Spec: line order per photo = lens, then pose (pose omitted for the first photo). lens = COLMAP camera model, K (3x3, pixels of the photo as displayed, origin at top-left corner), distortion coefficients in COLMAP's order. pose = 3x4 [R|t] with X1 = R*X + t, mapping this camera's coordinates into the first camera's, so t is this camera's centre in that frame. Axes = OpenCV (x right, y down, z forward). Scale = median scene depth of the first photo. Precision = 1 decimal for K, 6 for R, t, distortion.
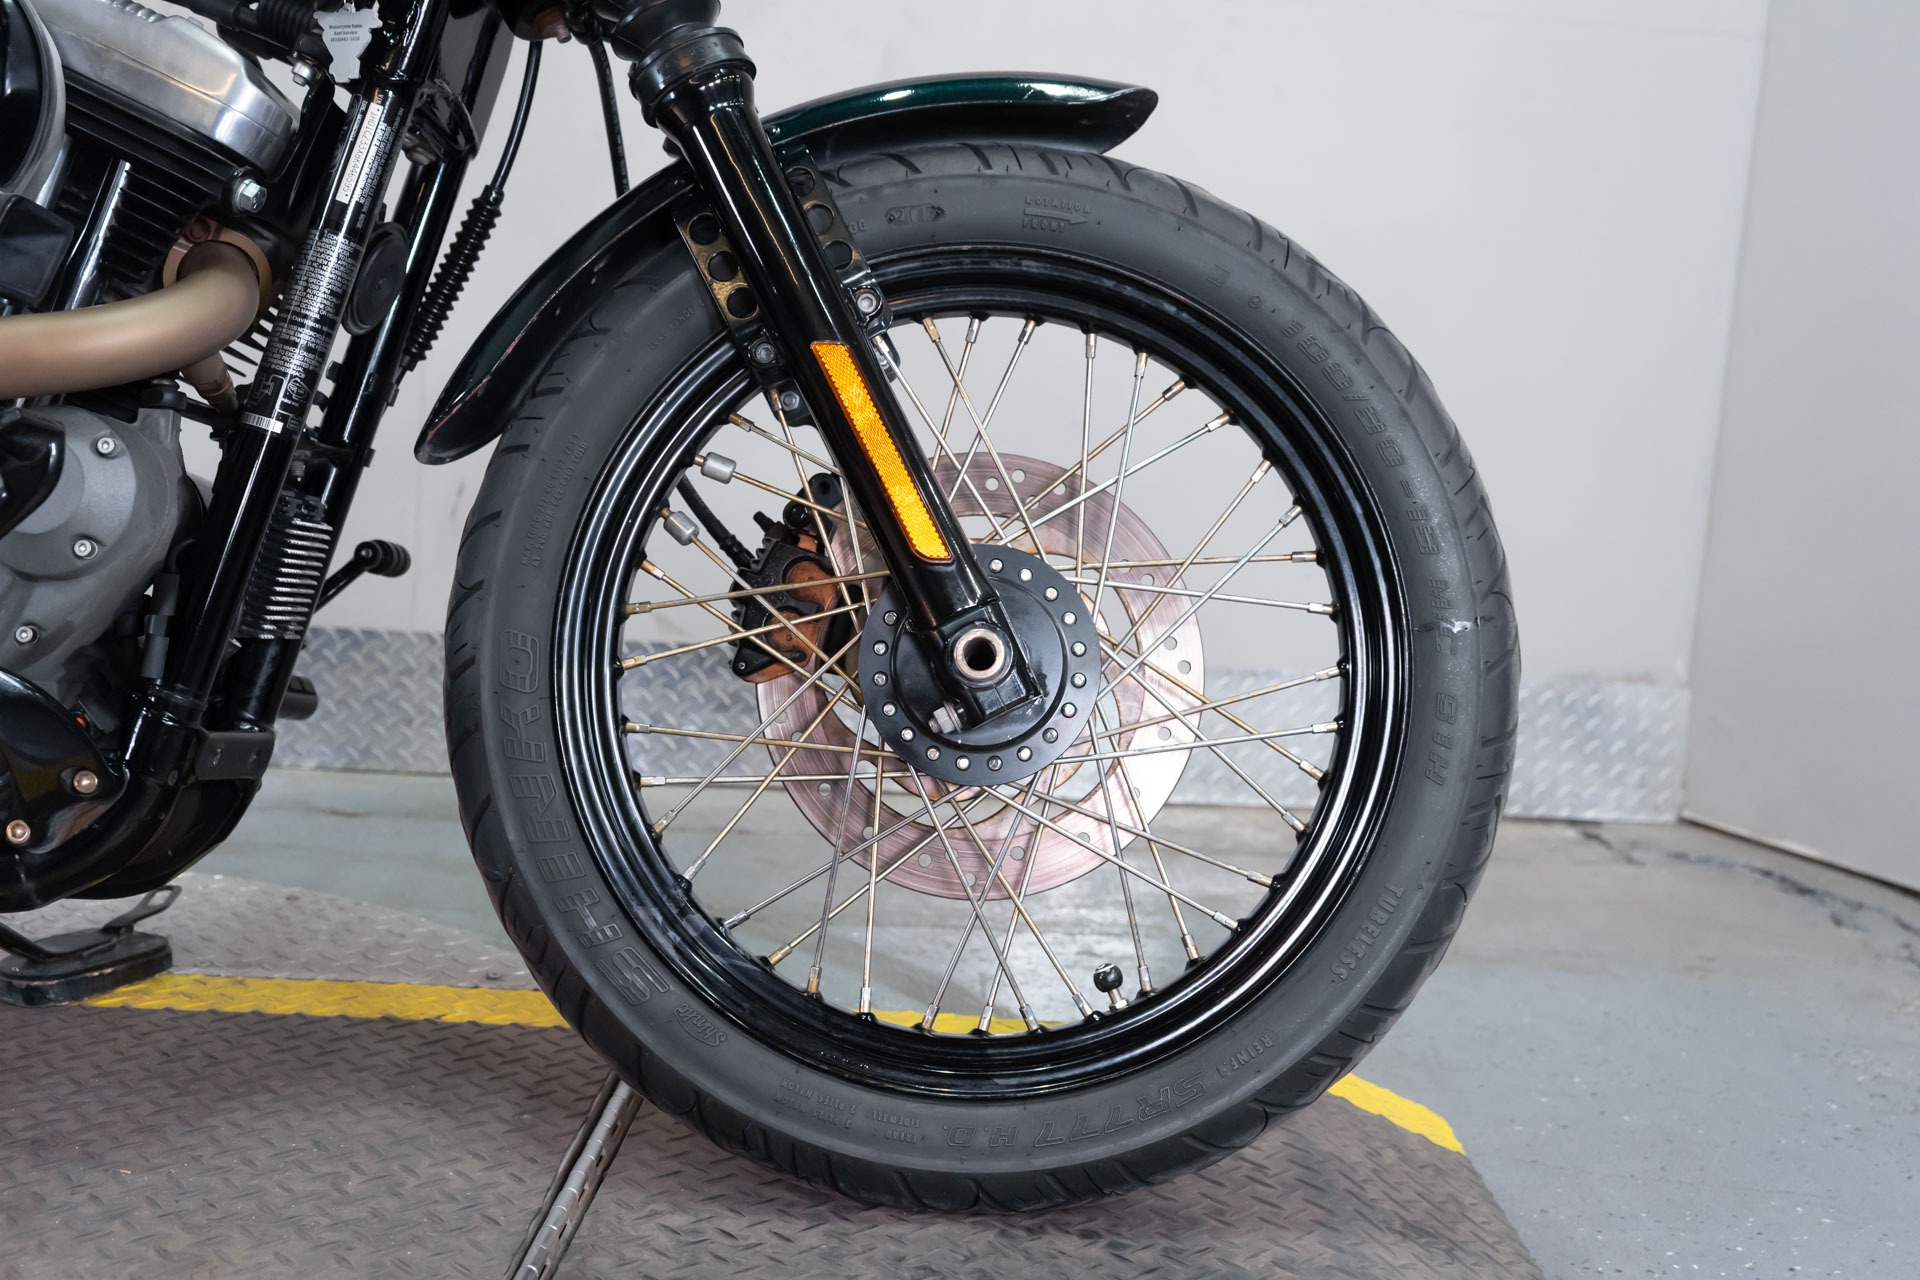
lens RADIAL K [[1879.0, 0, 960.0], [0, 1879.0, 640.0], [0, 0, 1]] dist [0.002101, 0.016336]
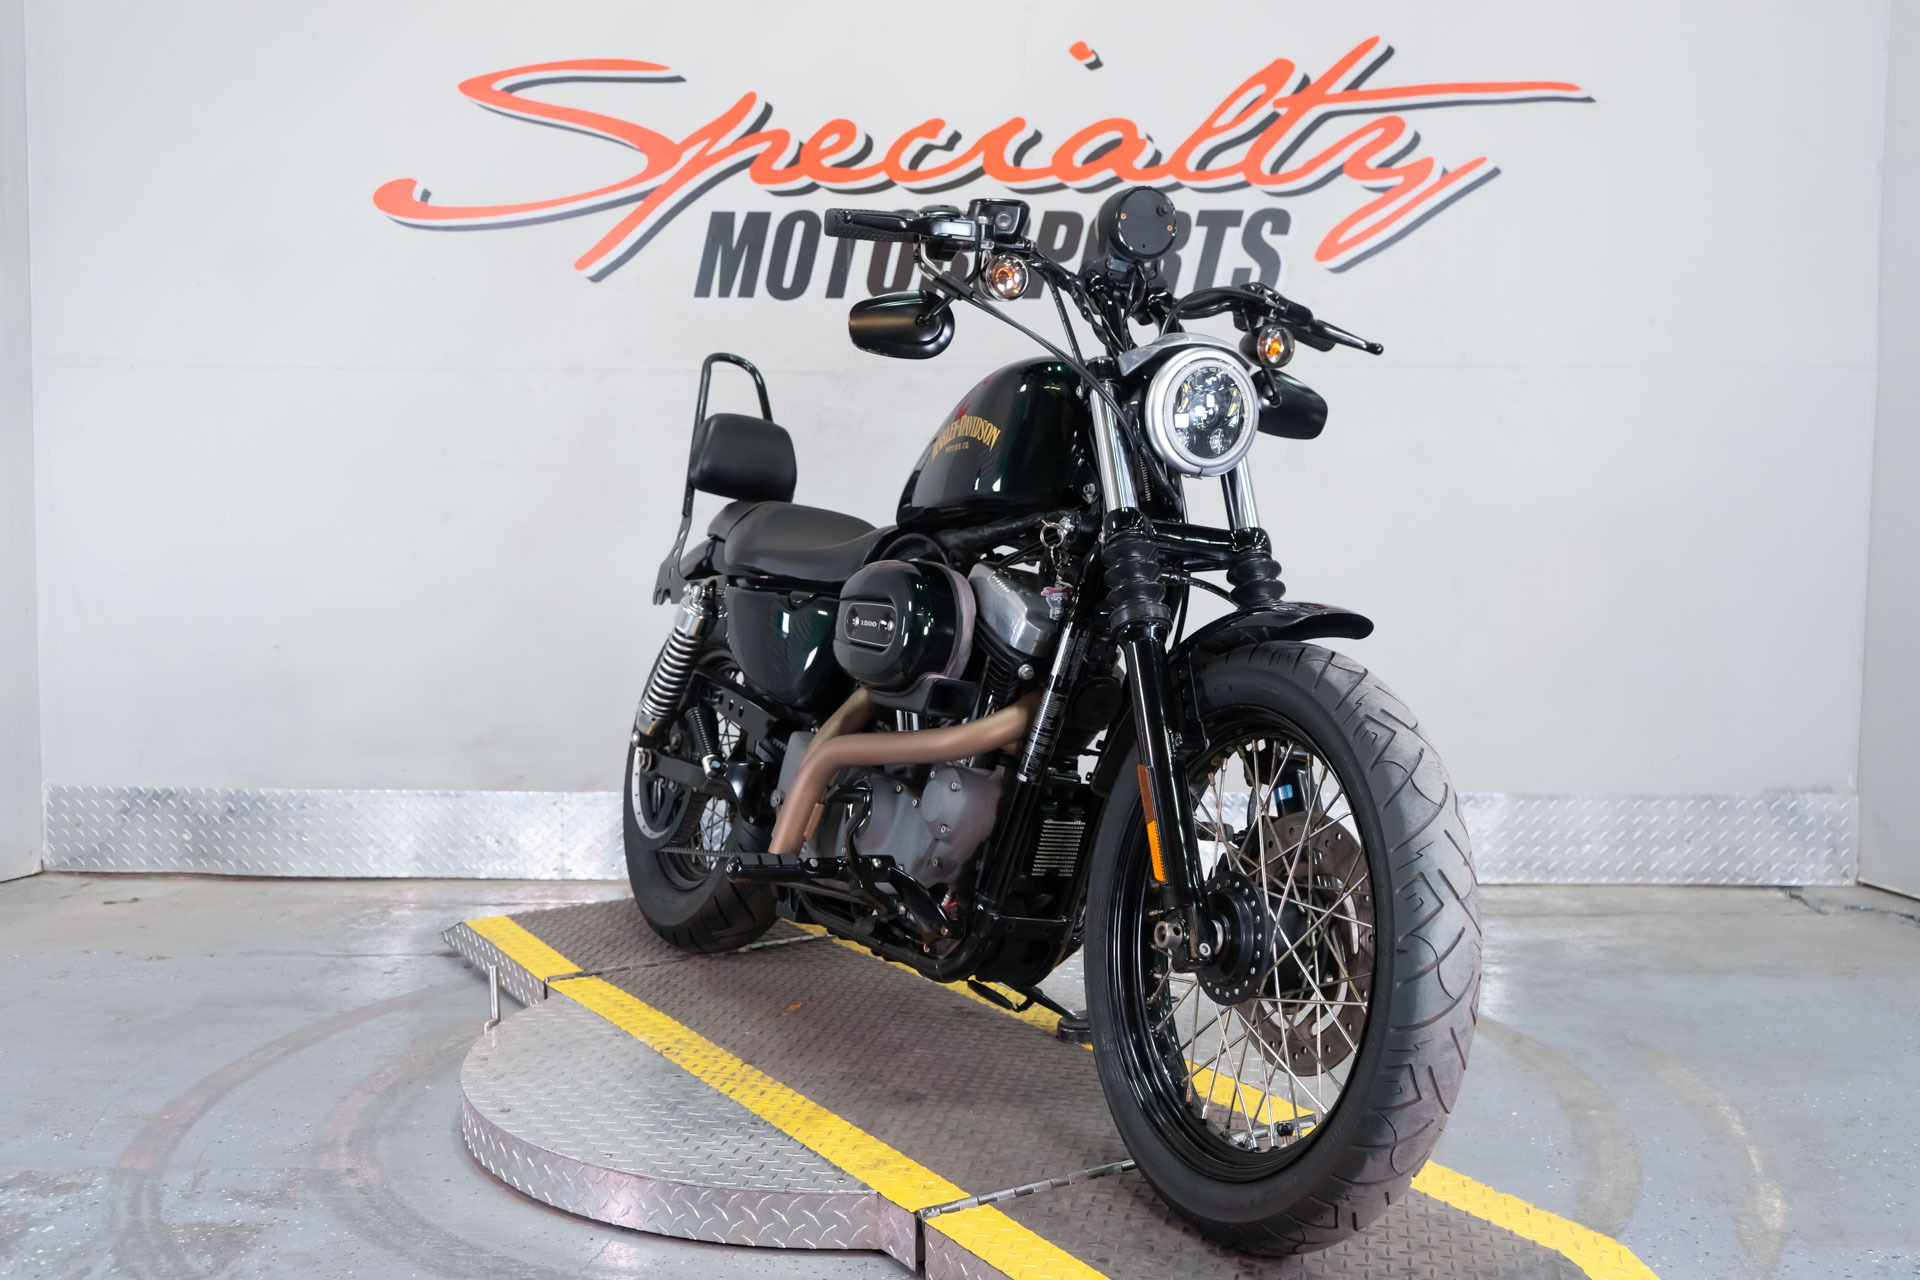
lens RADIAL K [[1882.1, 0, 960.0], [0, 1882.1, 640.0], [0, 0, 1]] dist [0.001895, 0.003180]
pose [[0.991578, -0.050221, -0.119374, -0.135356], [0.044546, 0.997768, -0.049747, -0.054821], [0.121606, 0.044010, 0.991602, -0.578908]]
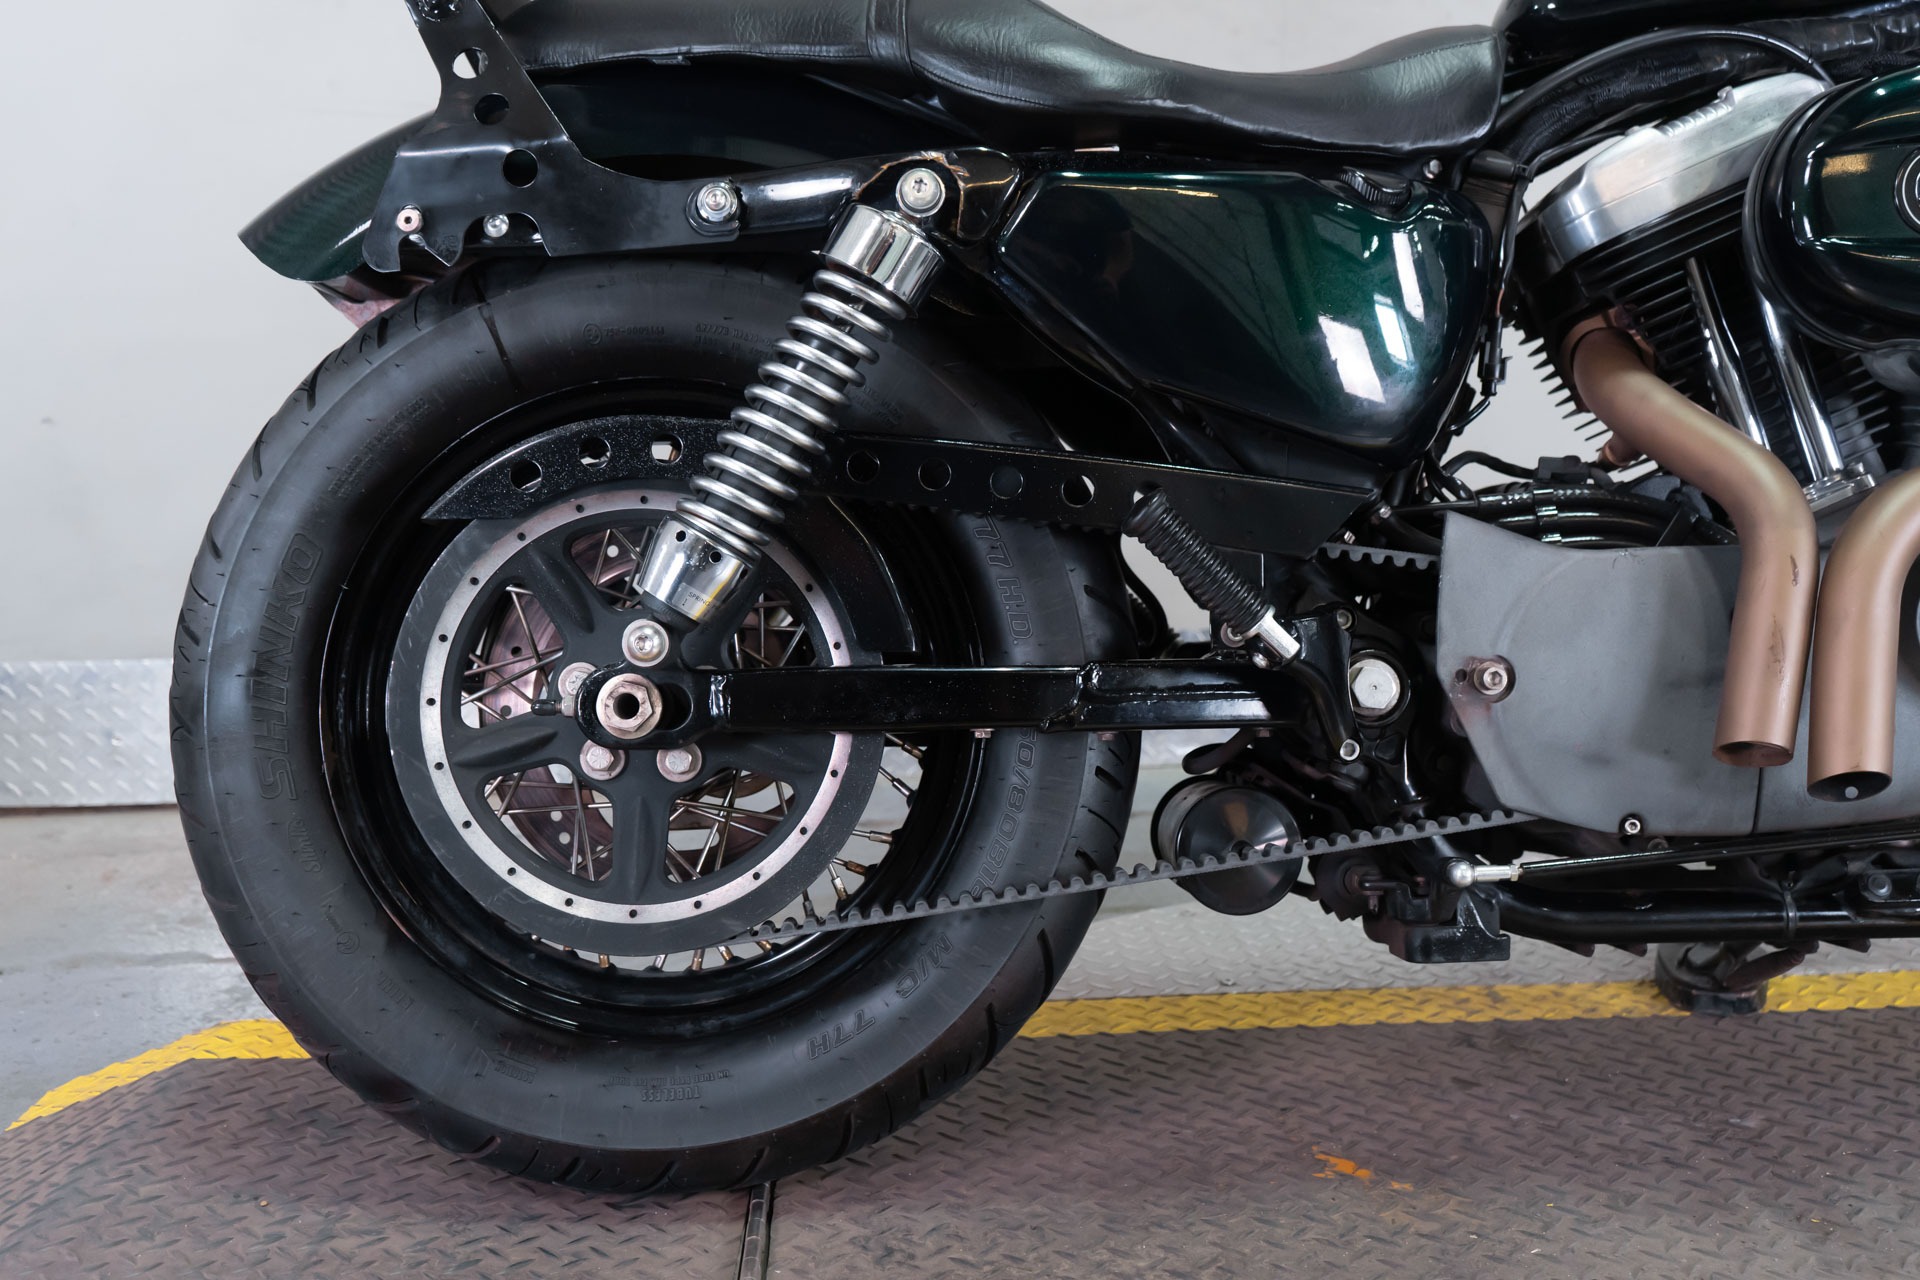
lens RADIAL K [[1879.0, 0, 960.0], [0, 1879.0, 640.0], [0, 0, 1]] dist [0.002101, 0.016336]
pose [[0.996794, -0.069268, 0.040053, -0.488133], [0.067778, 0.996998, 0.037436, -0.049744], [-0.042526, -0.034601, 0.998496, -0.035928]]
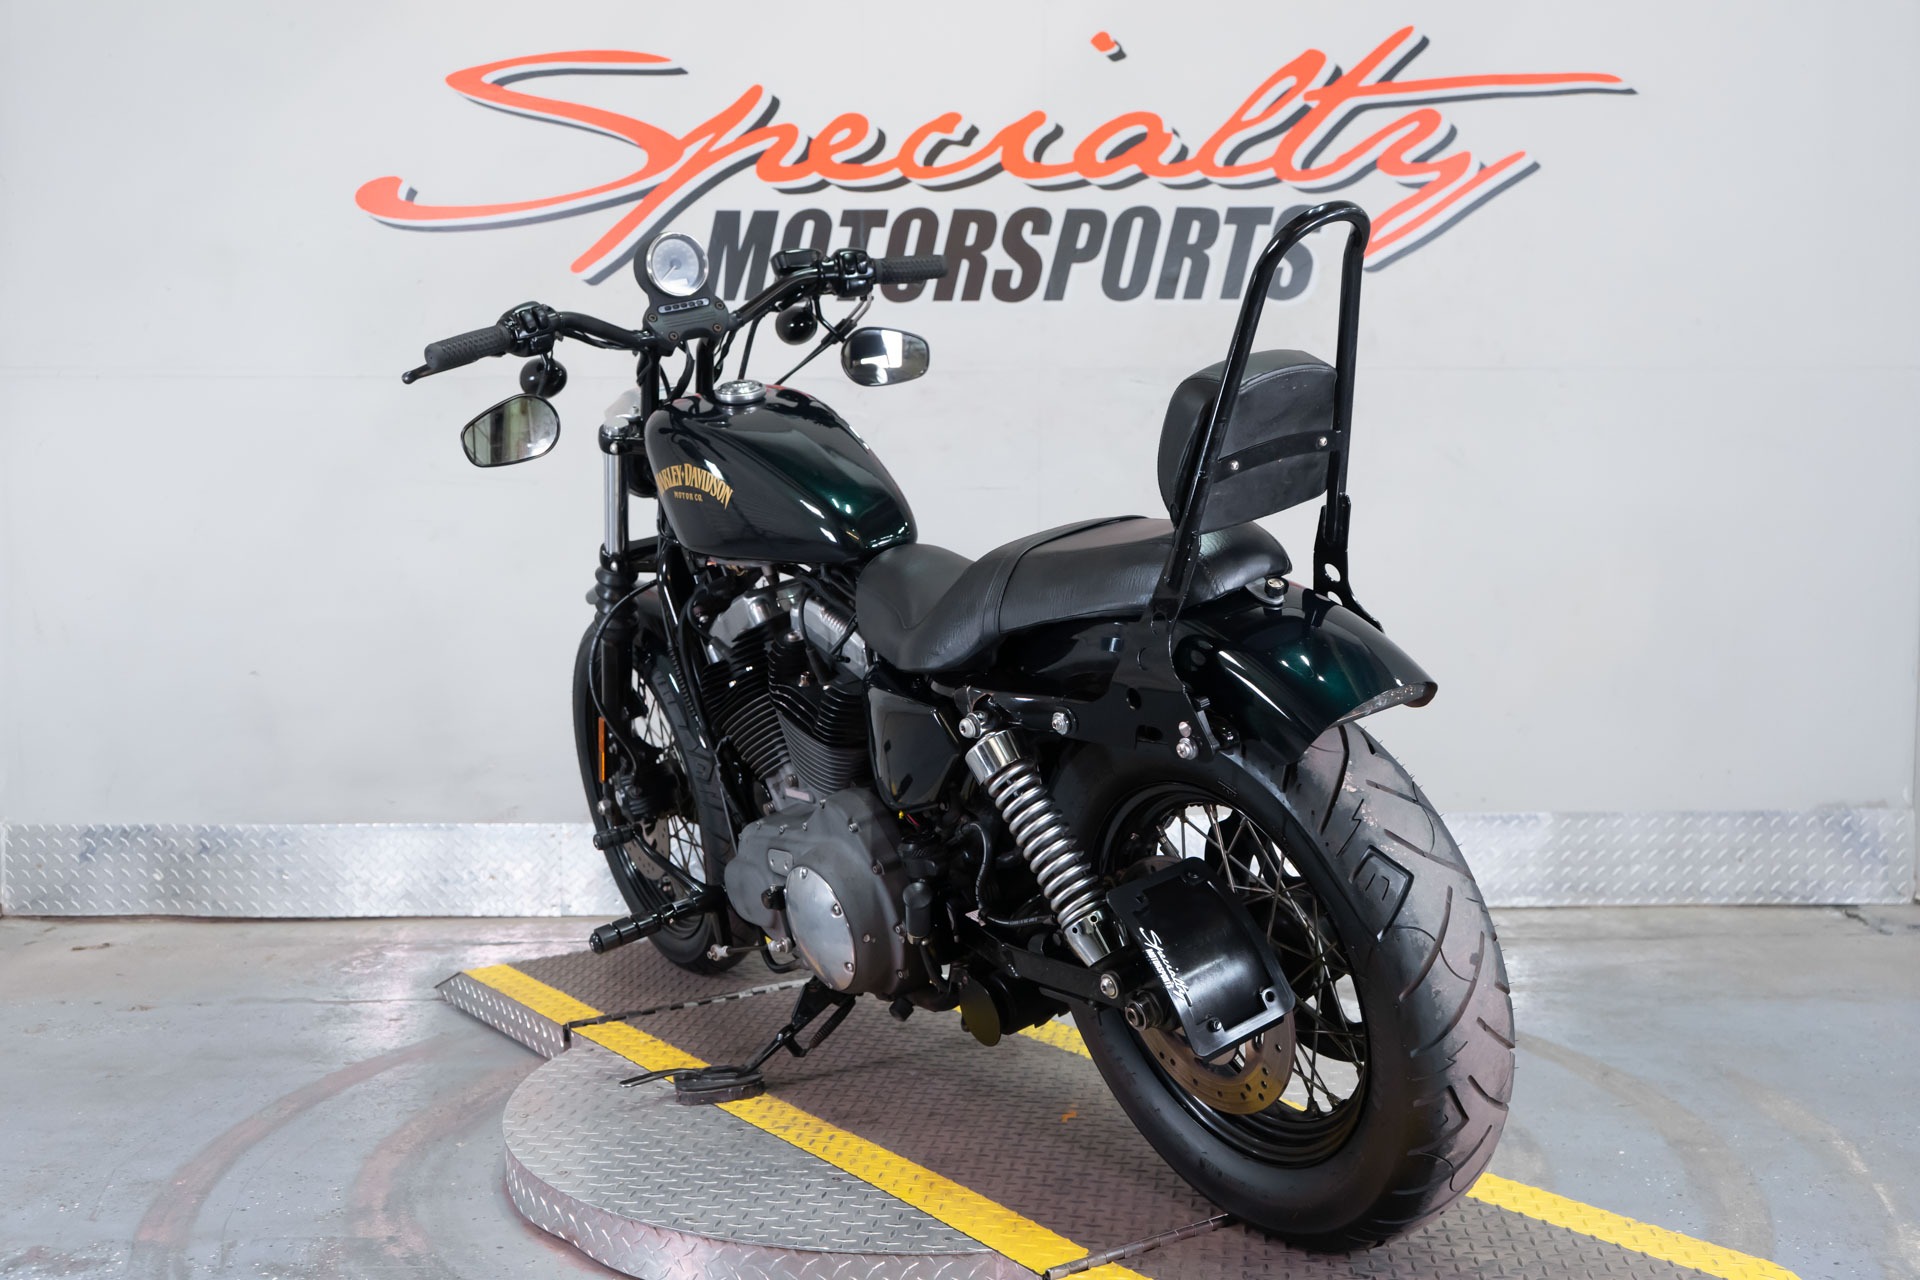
lens RADIAL K [[1936.5, 0, 960.0], [0, 1936.5, 640.0], [0, 0, 1]] dist [0.006411, 0.009556]
pose [[0.994342, -0.061281, -0.086764, -0.203698], [0.056480, 0.996790, -0.056750, -0.061010], [0.089963, 0.051529, 0.994611, -0.556421]]
